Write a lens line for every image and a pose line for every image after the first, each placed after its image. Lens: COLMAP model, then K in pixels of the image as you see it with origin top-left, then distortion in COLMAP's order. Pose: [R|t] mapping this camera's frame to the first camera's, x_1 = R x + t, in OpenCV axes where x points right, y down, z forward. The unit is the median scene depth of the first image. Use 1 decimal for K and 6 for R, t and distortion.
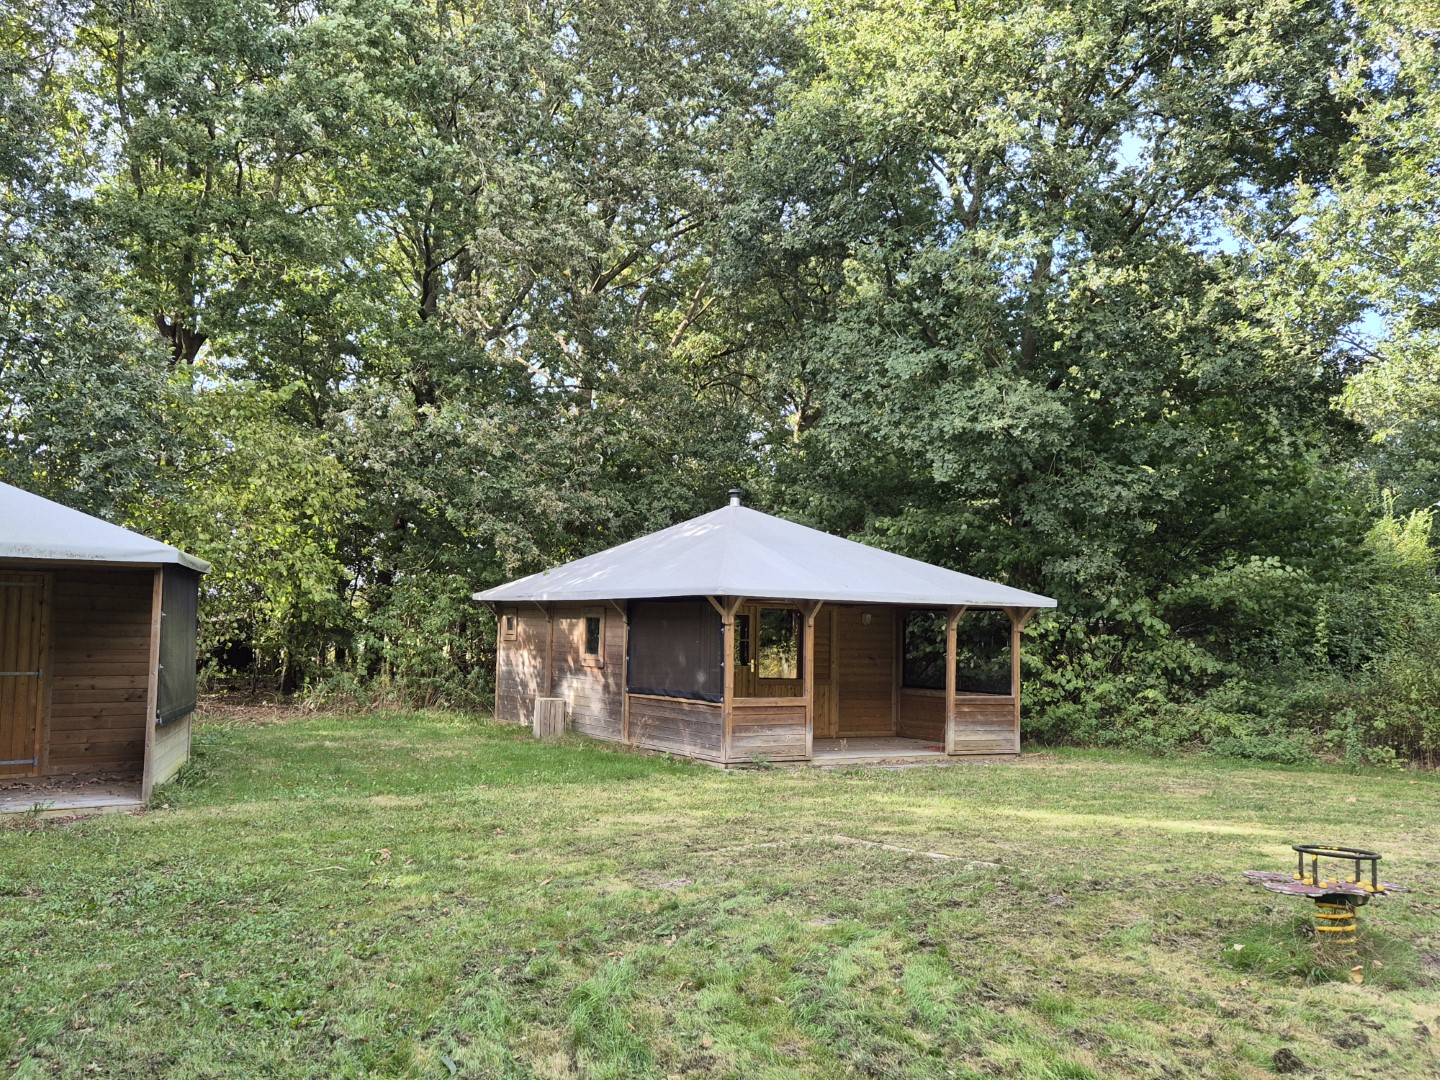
lens RADIAL K [[1307.1, 0, 709.7], [0, 1307.1, 544.6], [0, 0, 1]] dist [0.048100, 0.000000]
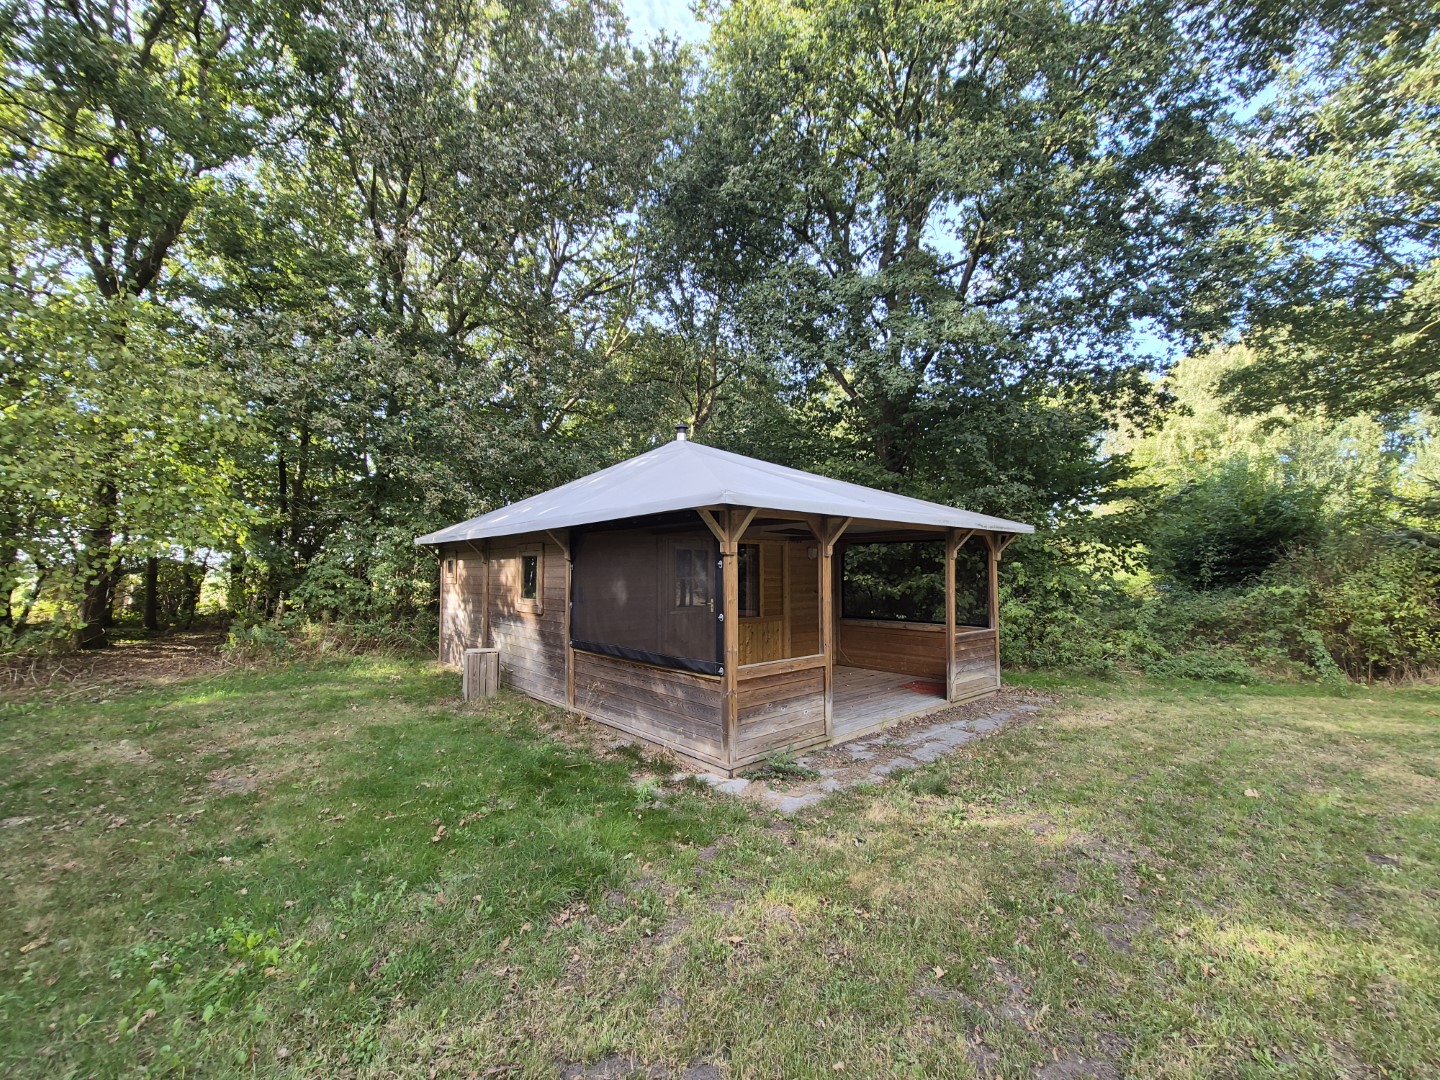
lens RADIAL K [[592.5, 0, 732.9], [0, 592.5, 539.3], [0, 0, 1]] dist [0.003425, 0.000633]
pose [[0.979296, -0.013671, 0.201972, -0.036870], [0.010821, 0.999826, 0.015208, 0.041134], [-0.202144, -0.012708, 0.979273, 0.599209]]
